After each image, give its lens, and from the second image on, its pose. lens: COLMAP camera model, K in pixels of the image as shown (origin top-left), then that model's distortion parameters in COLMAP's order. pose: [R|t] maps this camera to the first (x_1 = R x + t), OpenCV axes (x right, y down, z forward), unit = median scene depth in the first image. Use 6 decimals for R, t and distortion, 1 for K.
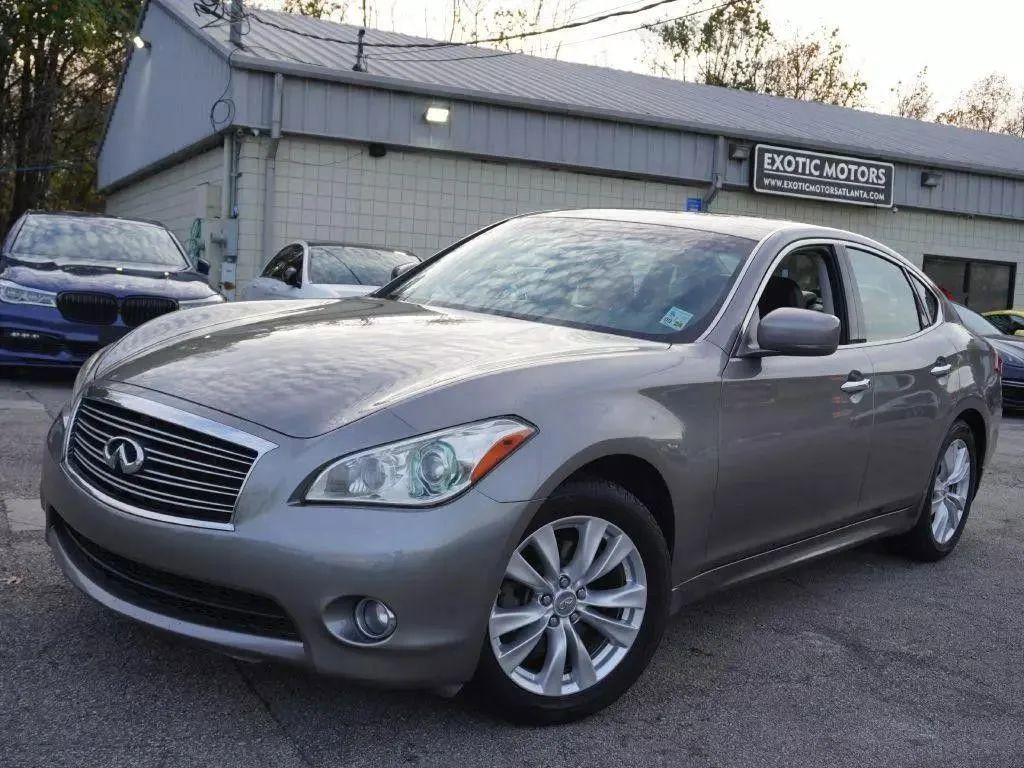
lens RADIAL K [[1135.8, 0, 520.9], [0, 1135.8, 379.7], [0, 0, 1]] dist [-0.002836, 0.032422]
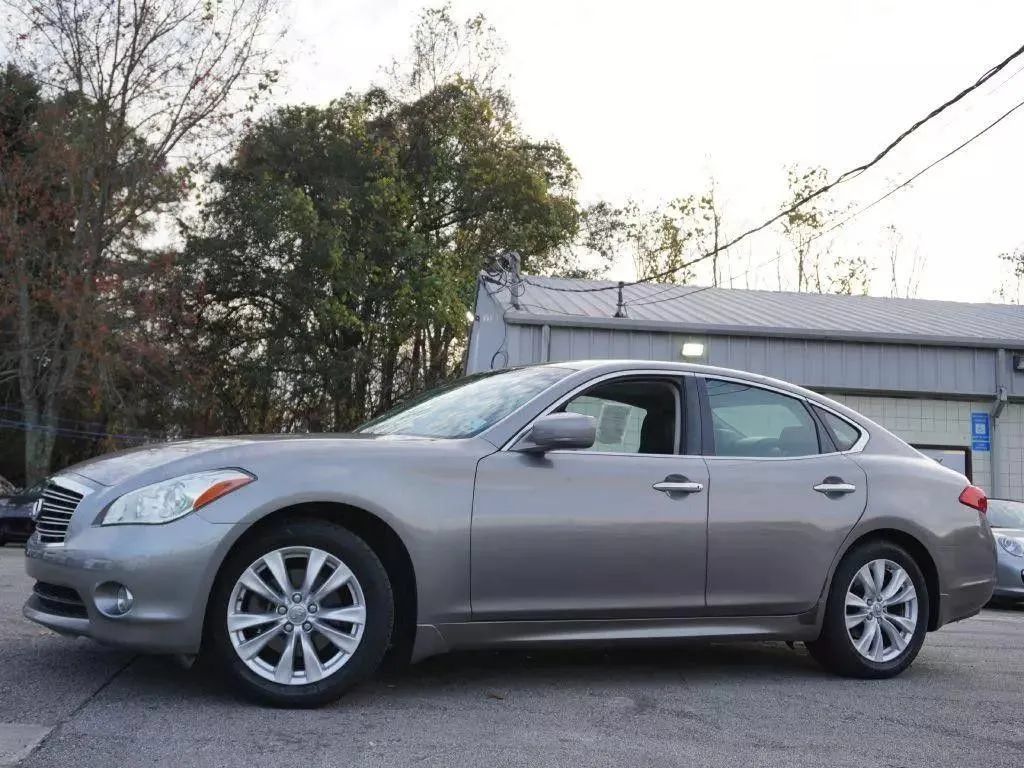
lens RADIAL K [[1135.8, 0, 520.9], [0, 1135.8, 379.7], [0, 0, 1]] dist [-0.002836, 0.032422]
pose [[0.932140, -0.076385, -0.353951, 0.473012], [-0.007498, 0.973216, -0.229772, 0.139872], [0.362021, 0.216834, 0.906600, -0.118323]]
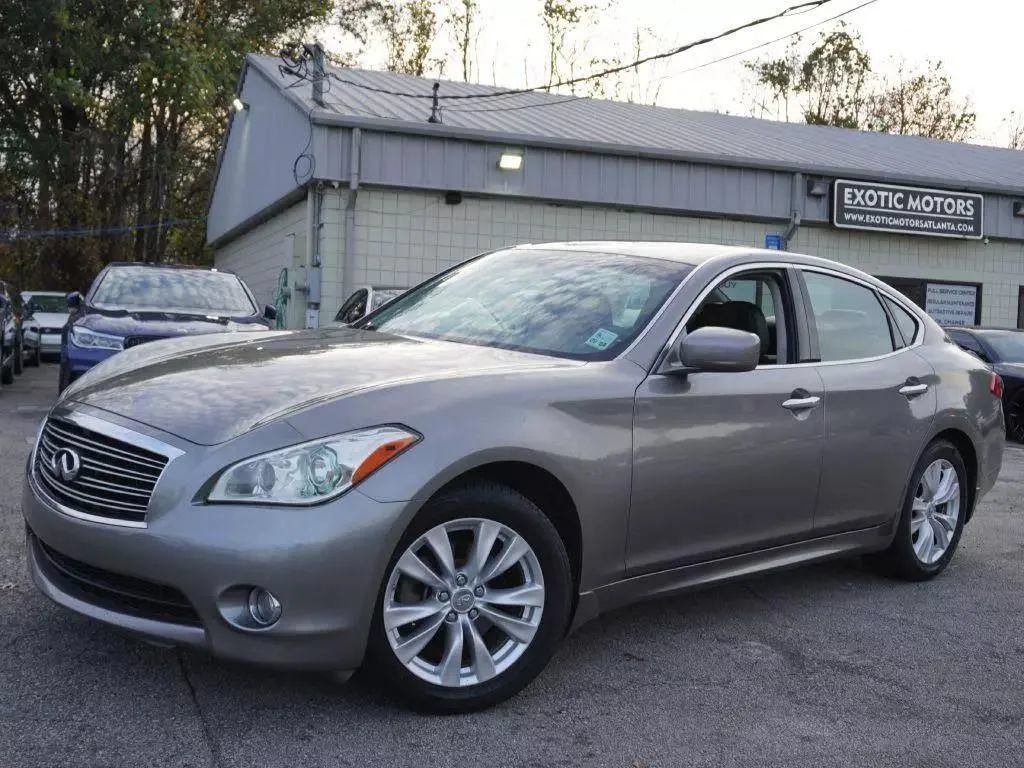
lens RADIAL K [[1135.8, 0, 520.9], [0, 1135.8, 379.7], [0, 0, 1]] dist [-0.002836, 0.032422]
pose [[0.994267, -0.015957, -0.105729, 0.126186], [0.011693, 0.999098, -0.040831, 0.019416], [0.106285, 0.039361, 0.993556, -0.043921]]
